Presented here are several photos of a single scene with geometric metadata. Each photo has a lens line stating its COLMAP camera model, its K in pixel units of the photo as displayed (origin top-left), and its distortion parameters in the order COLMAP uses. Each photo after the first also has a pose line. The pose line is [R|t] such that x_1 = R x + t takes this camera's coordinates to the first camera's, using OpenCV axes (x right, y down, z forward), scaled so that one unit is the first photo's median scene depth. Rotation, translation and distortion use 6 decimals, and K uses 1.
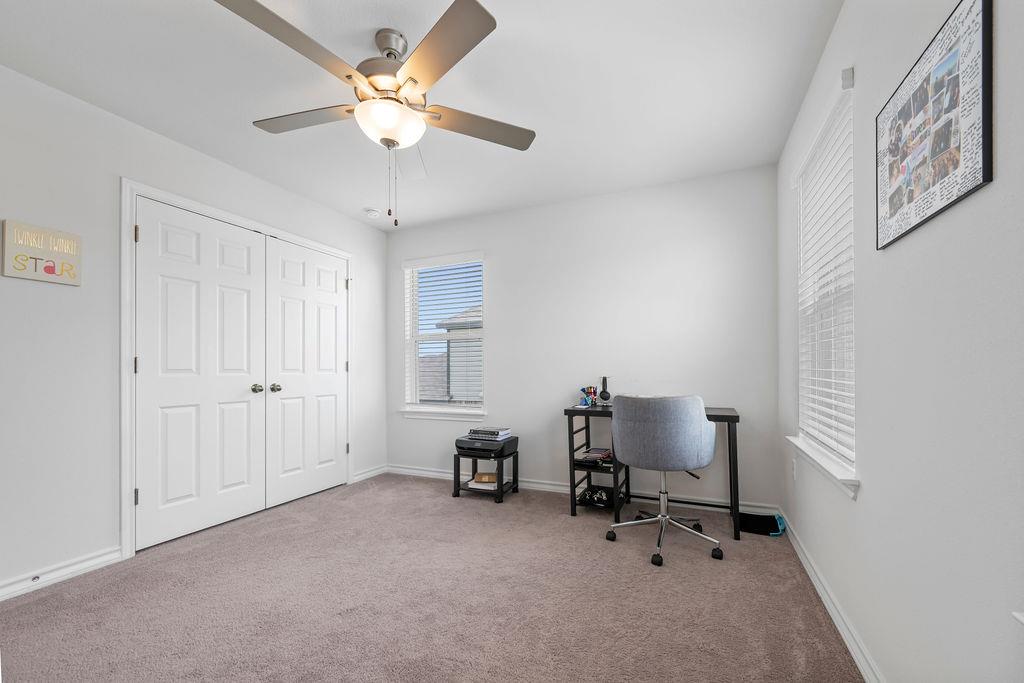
lens RADIAL K [[408.7, 0, 518.5], [0, 408.7, 366.1], [0, 0, 1]] dist [-0.001150, -0.000191]
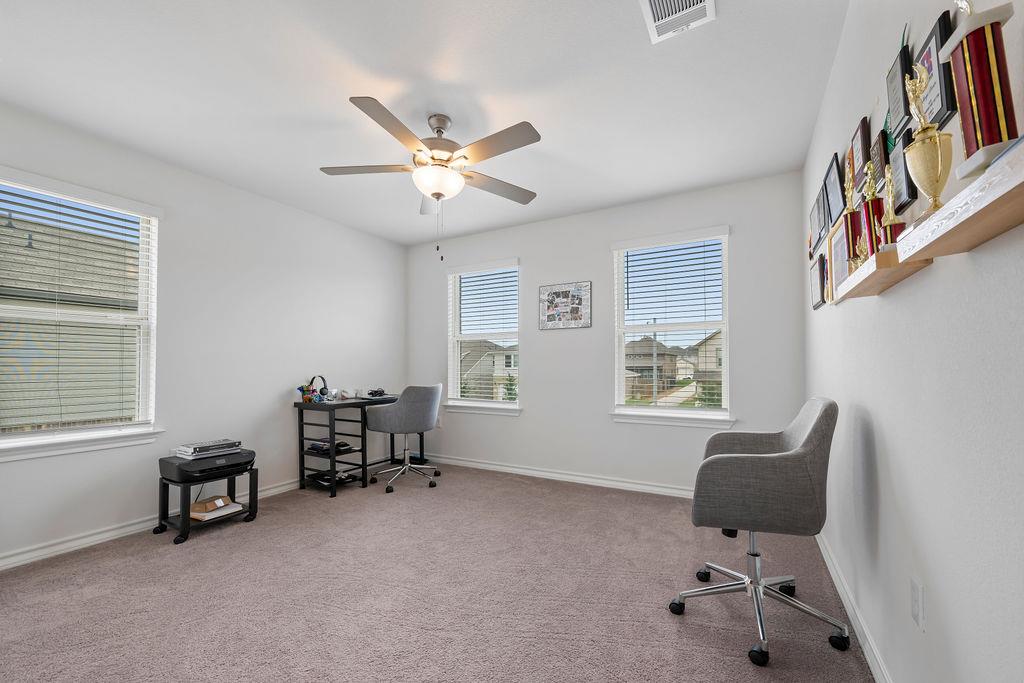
lens RADIAL K [[408.7, 0, 518.5], [0, 408.7, 366.1], [0, 0, 1]] dist [-0.001150, -0.000191]
pose [[0.094393, 0.006903, 0.995511, -0.875571], [-0.006058, 0.999961, -0.006359, 0.003230], [-0.995517, -0.005430, 0.094431, 0.342546]]
